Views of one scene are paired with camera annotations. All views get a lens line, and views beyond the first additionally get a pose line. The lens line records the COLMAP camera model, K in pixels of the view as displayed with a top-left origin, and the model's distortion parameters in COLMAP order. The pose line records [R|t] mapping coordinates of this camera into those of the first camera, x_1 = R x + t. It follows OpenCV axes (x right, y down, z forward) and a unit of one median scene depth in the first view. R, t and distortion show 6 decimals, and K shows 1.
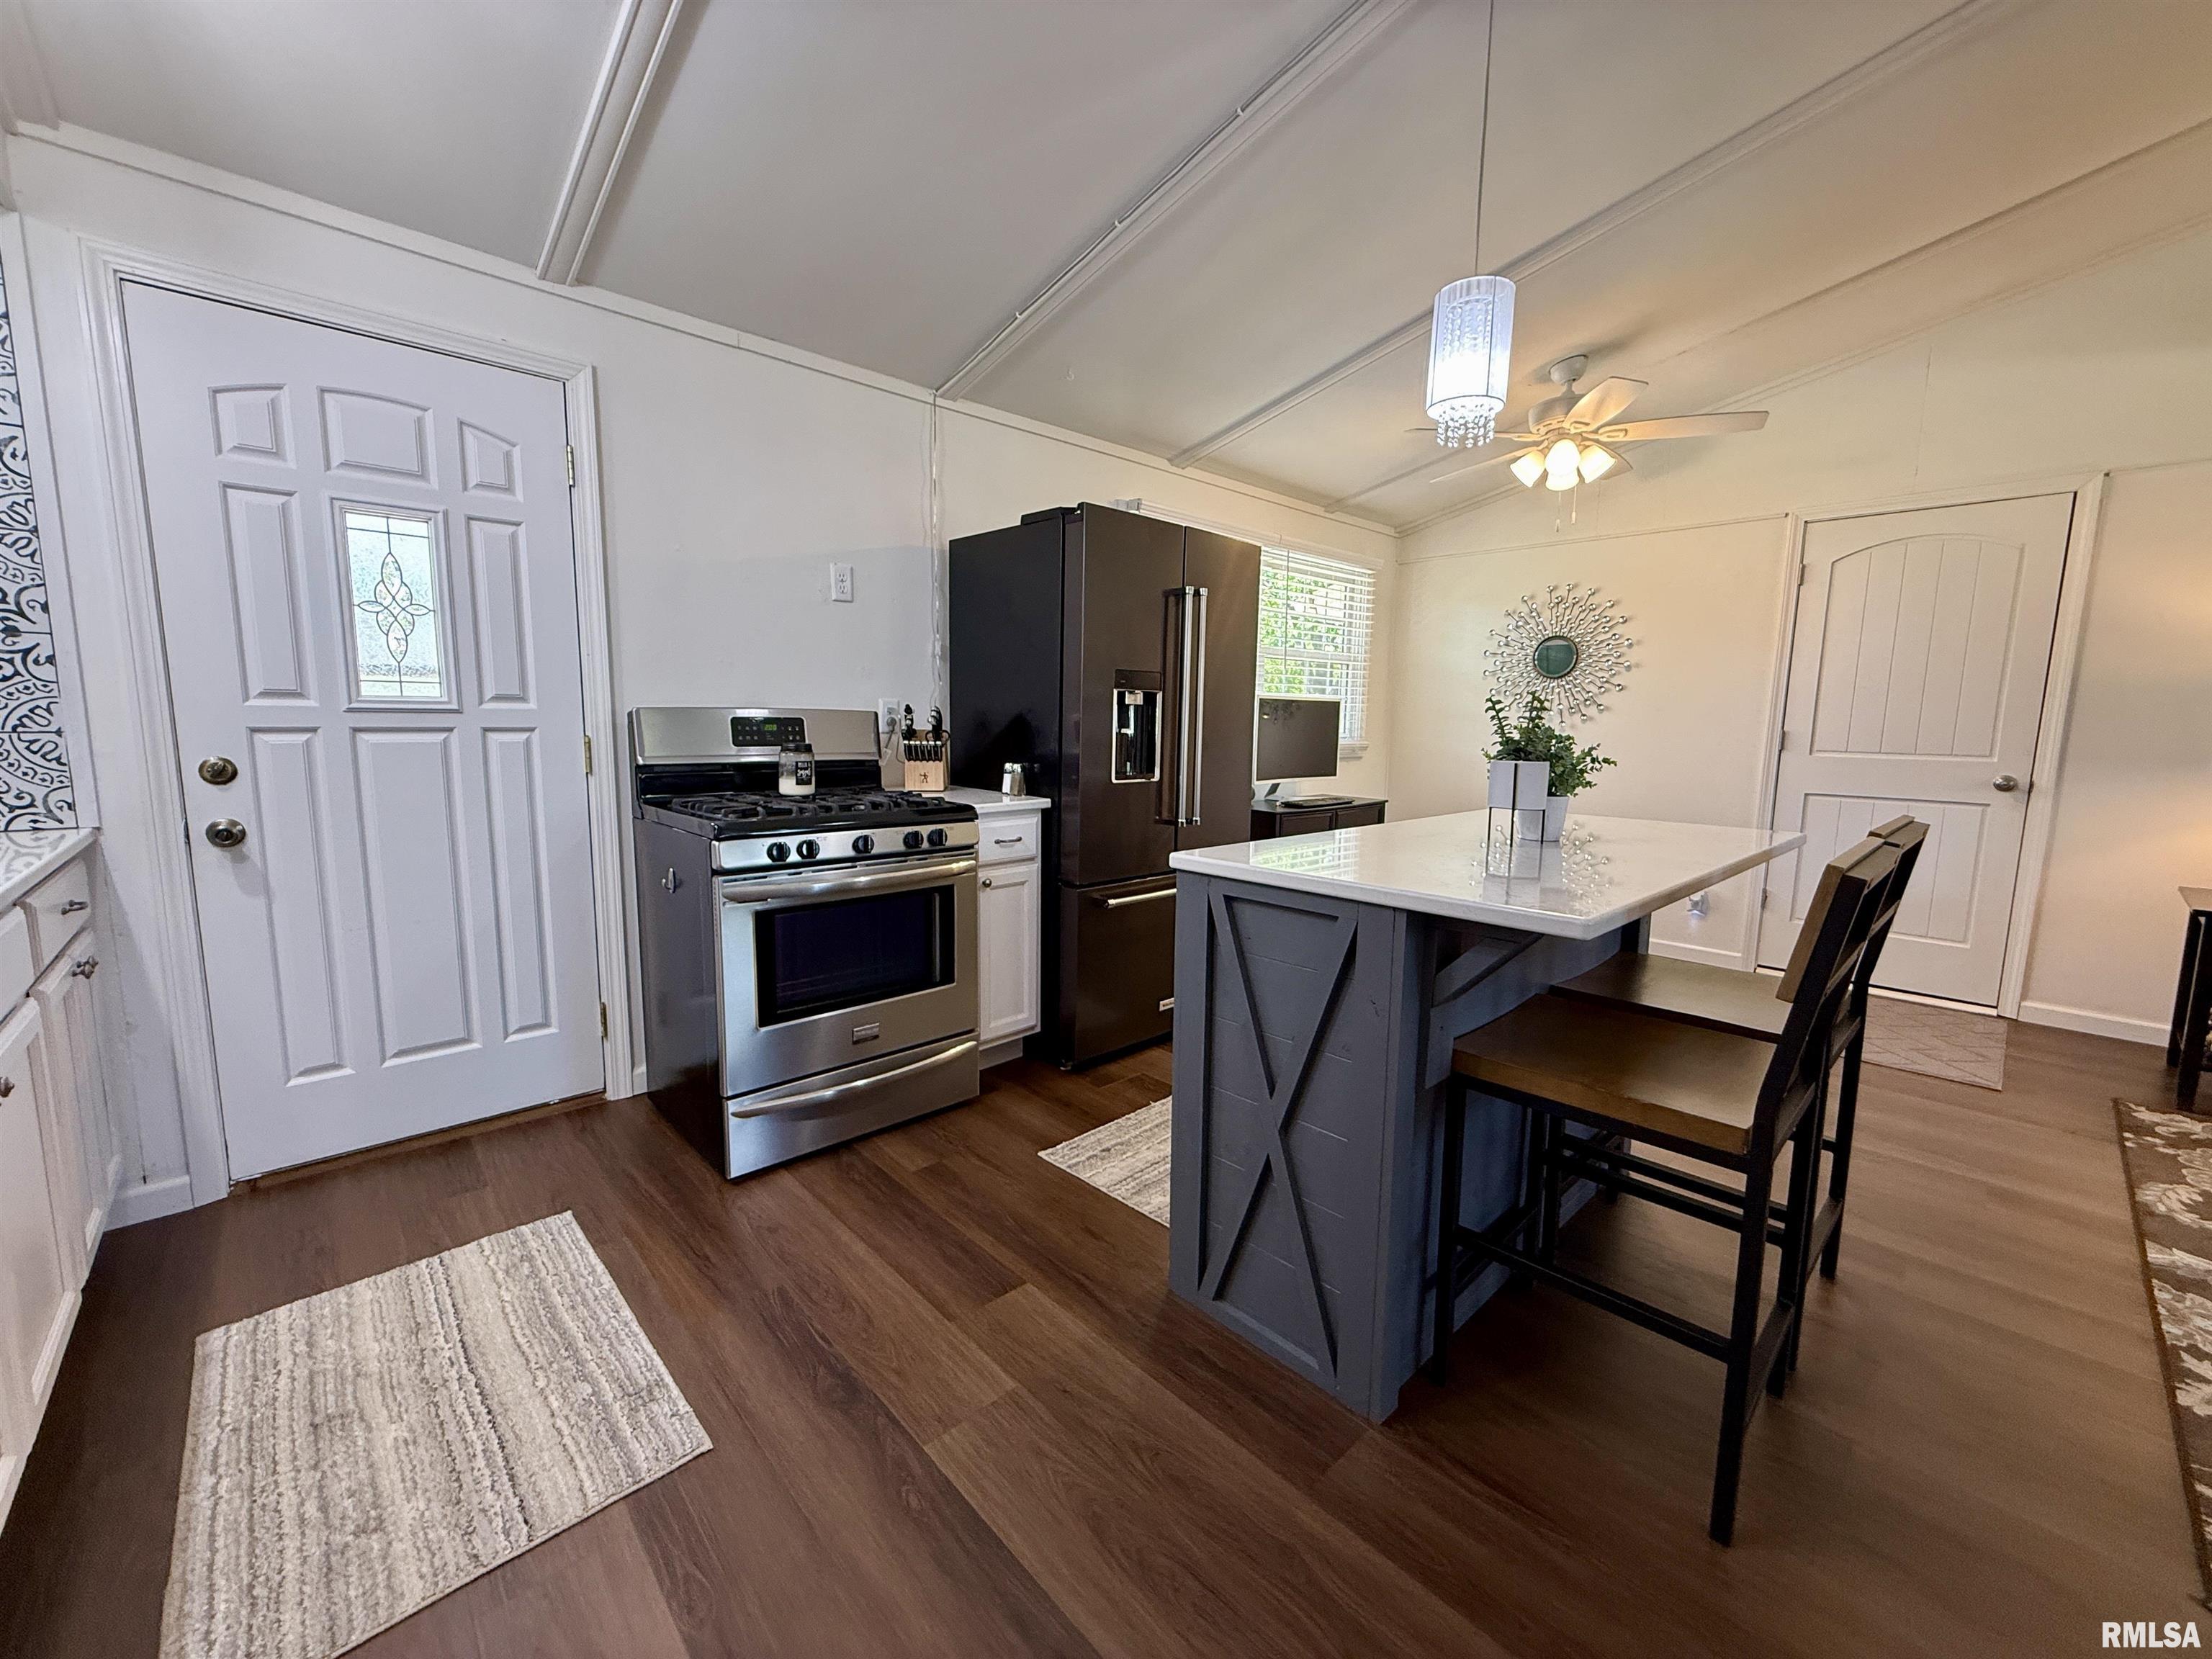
lens RADIAL K [[880.6, 0, 1103.1], [0, 880.6, 827.0], [0, 0, 1]] dist [0.000714, 0.000190]
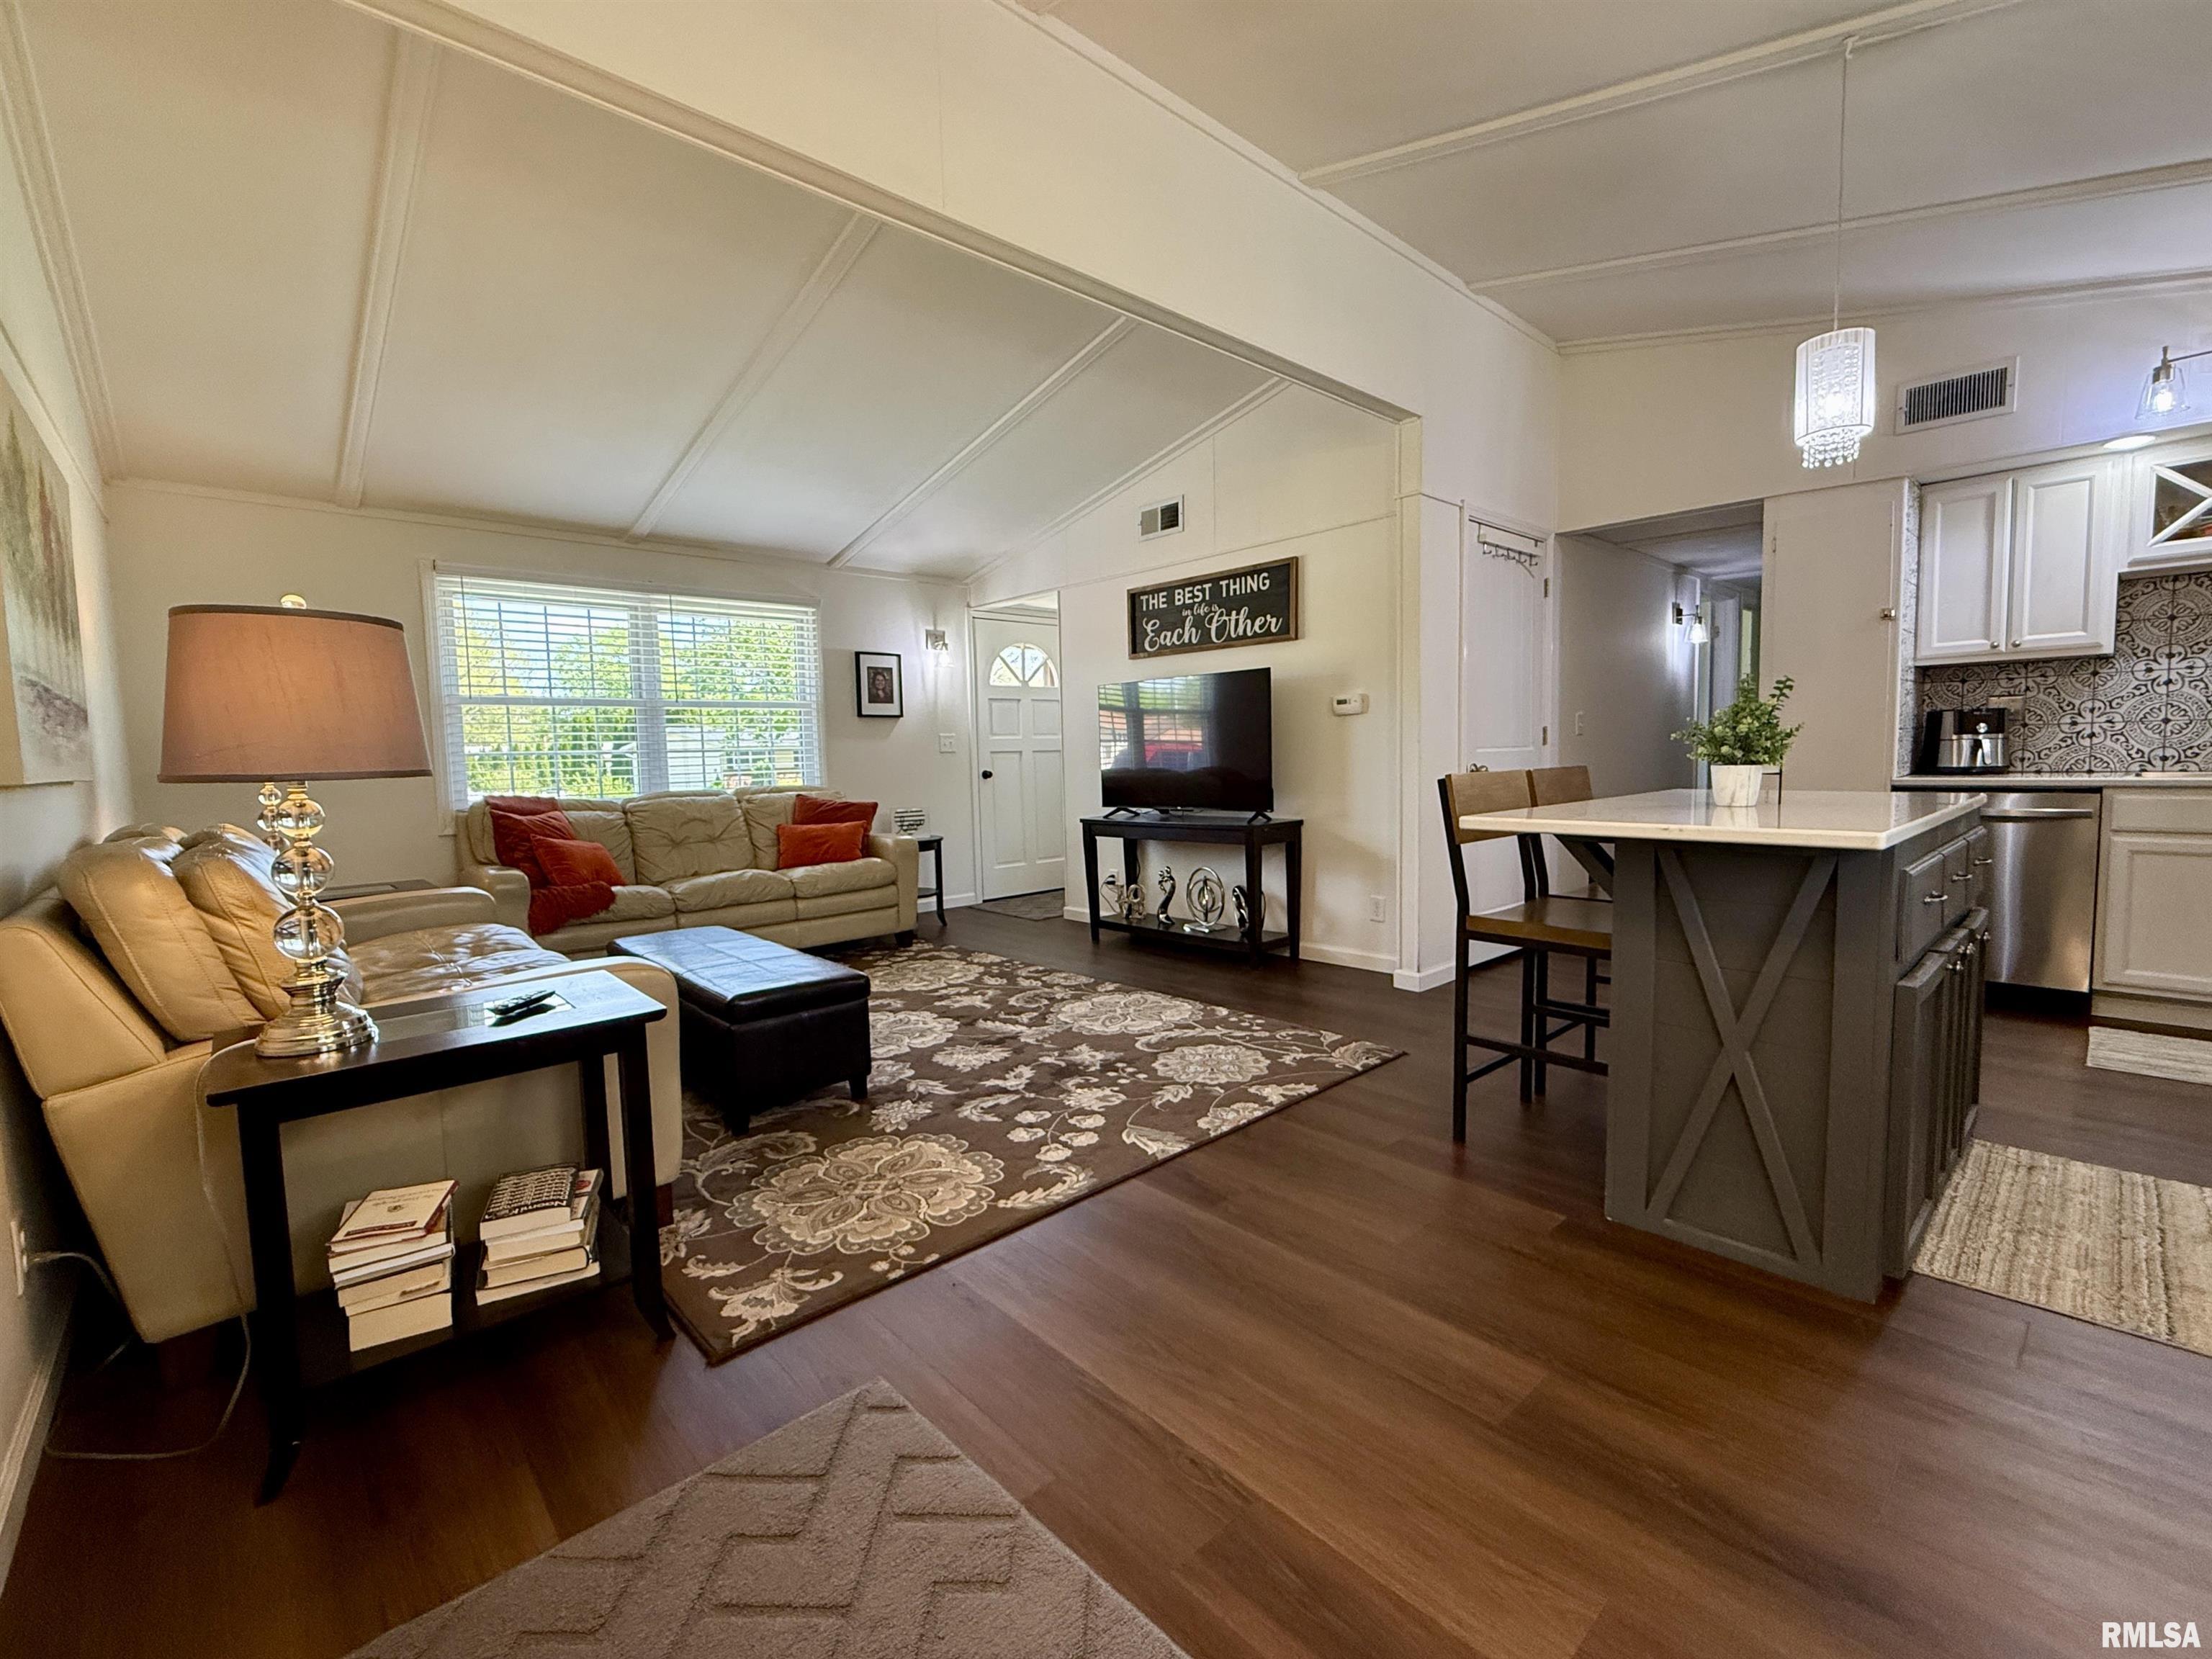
lens RADIAL K [[958.0, 0, 1099.7], [0, 958.0, 827.8], [0, 0, 1]] dist [0.001066, 0.000070]
pose [[-0.999928, 0.008299, 0.008690, 1.161082], [0.009893, 0.979079, 0.203242, -0.190943], [-0.006821, 0.203313, -0.979090, 1.984521]]
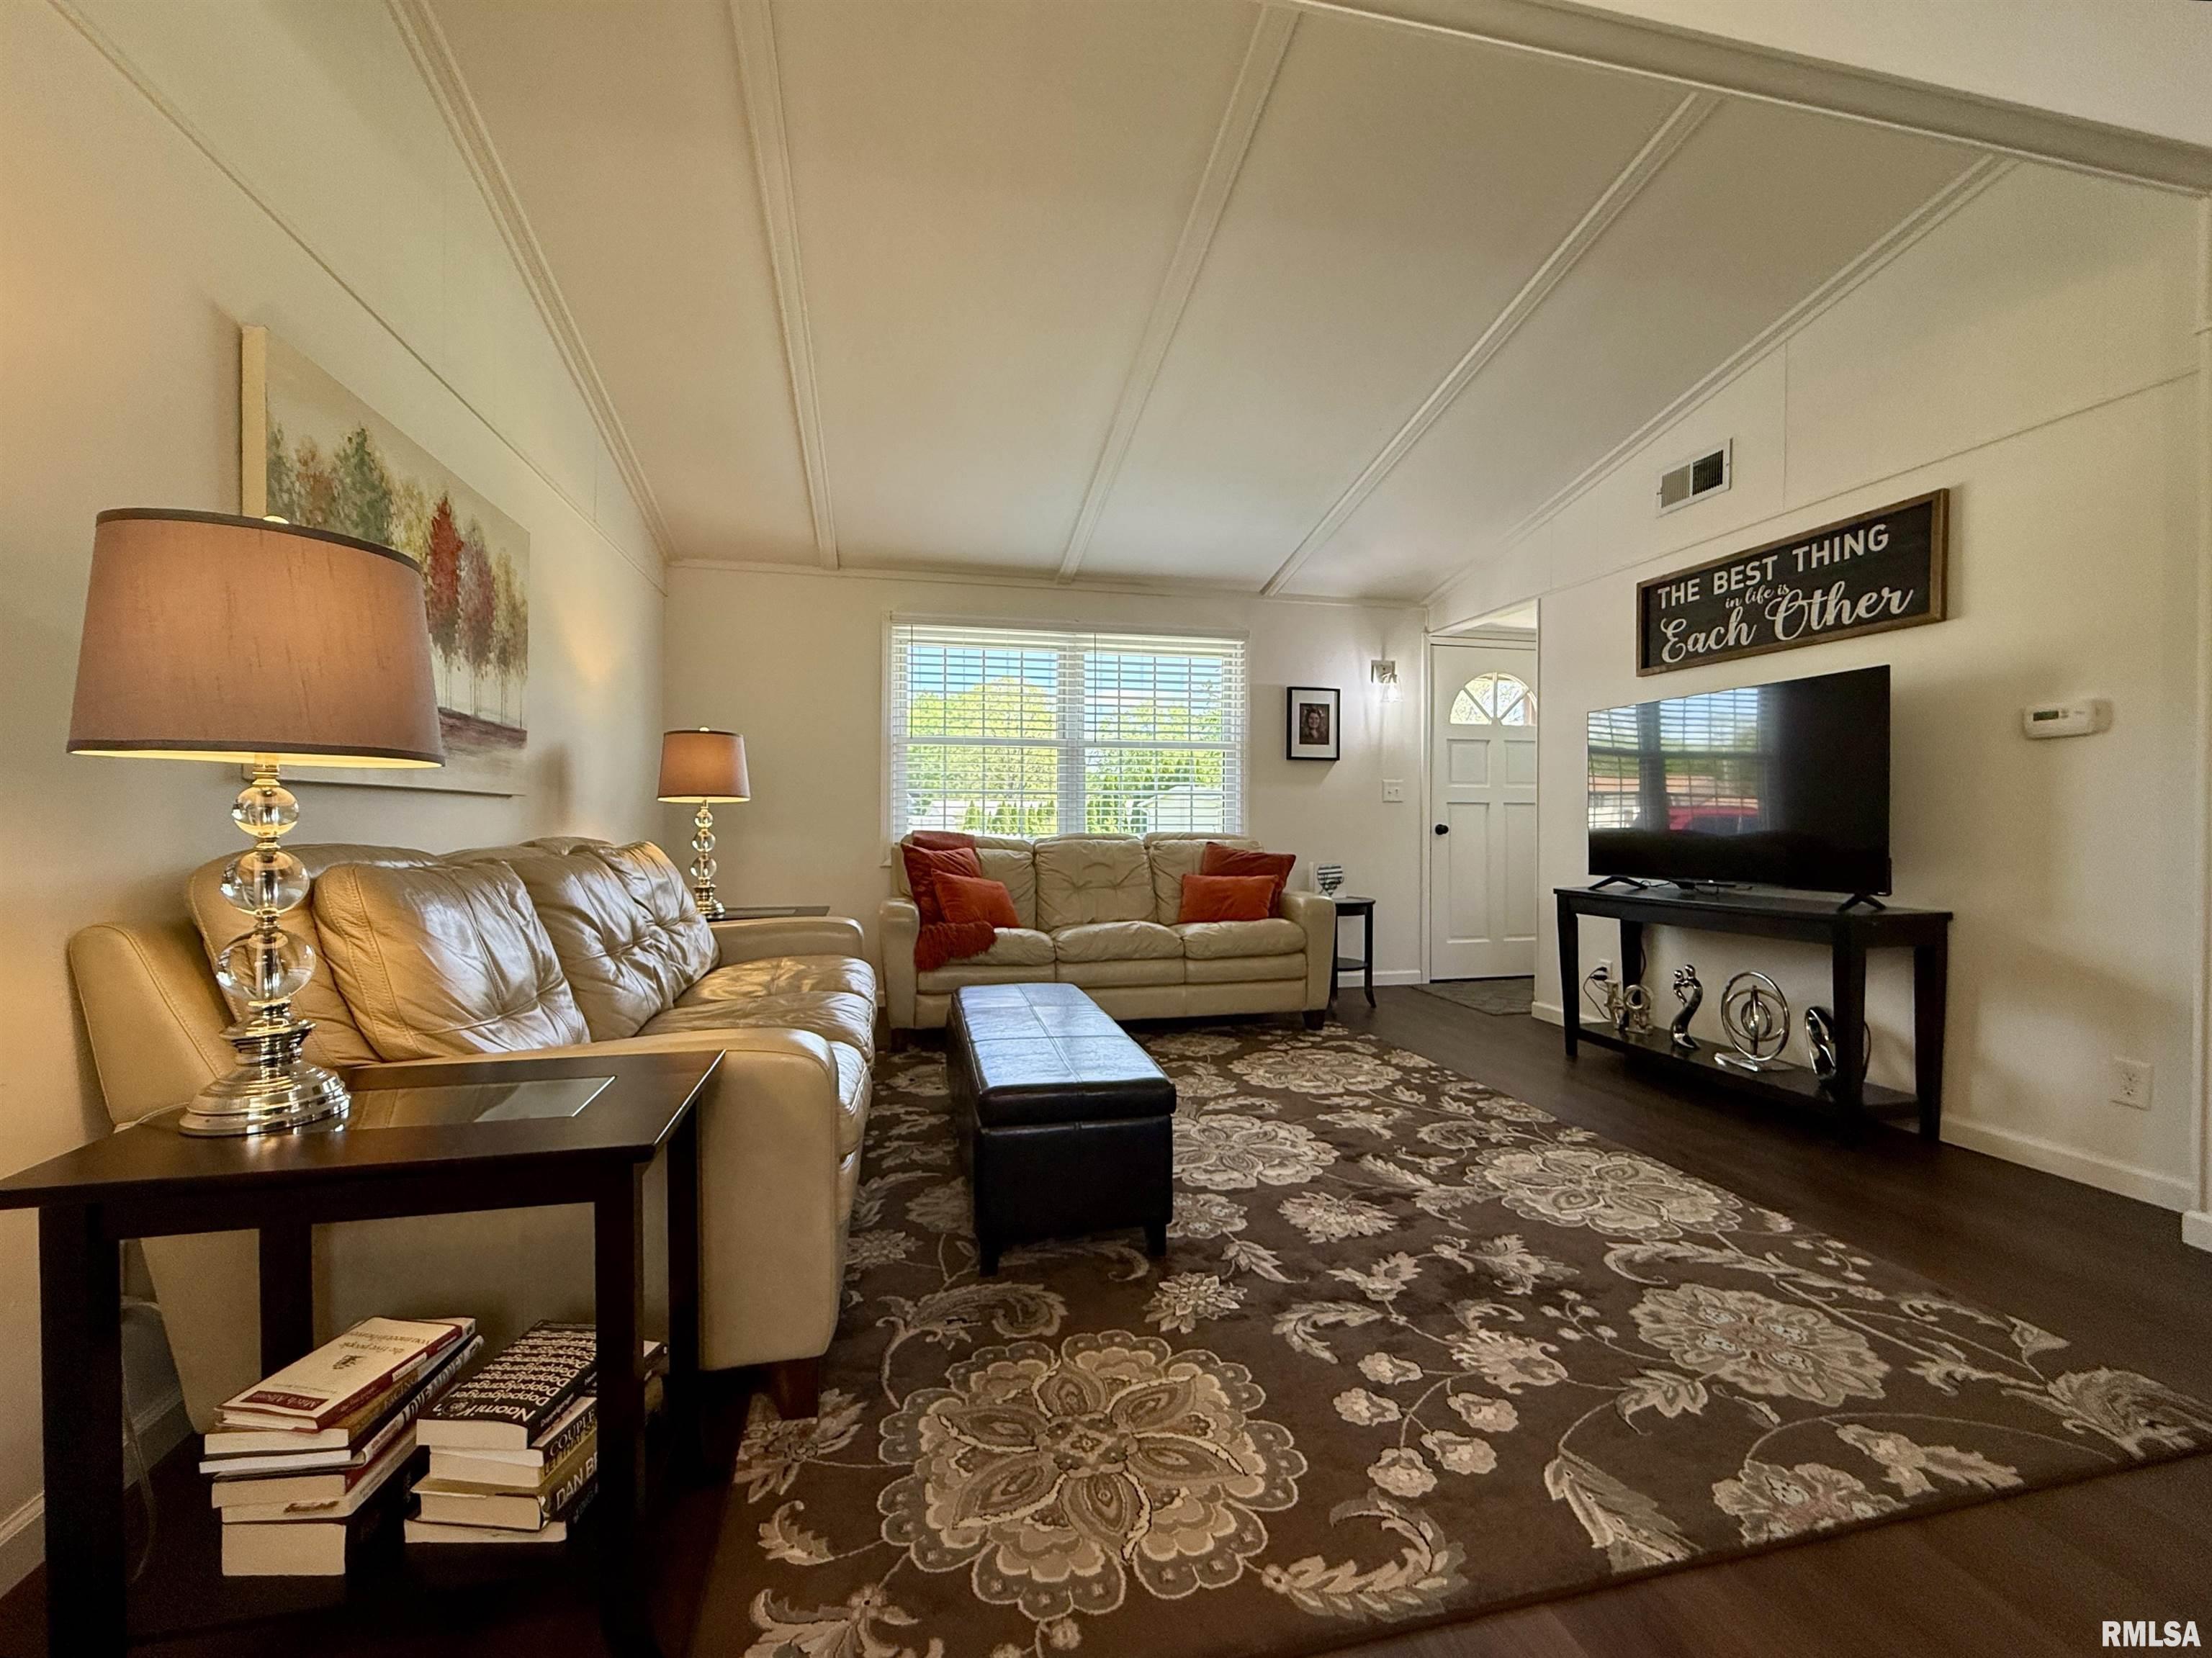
lens RADIAL K [[924.5, 0, 1100.0], [0, 924.5, 826.2], [0, 0, 1]] dist [0.001224, -0.000413]
pose [[-0.866368, -0.020490, 0.498985, 1.102335], [0.047944, 0.991130, 0.123943, -0.093346], [-0.497099, 0.131303, -0.857701, 1.506830]]
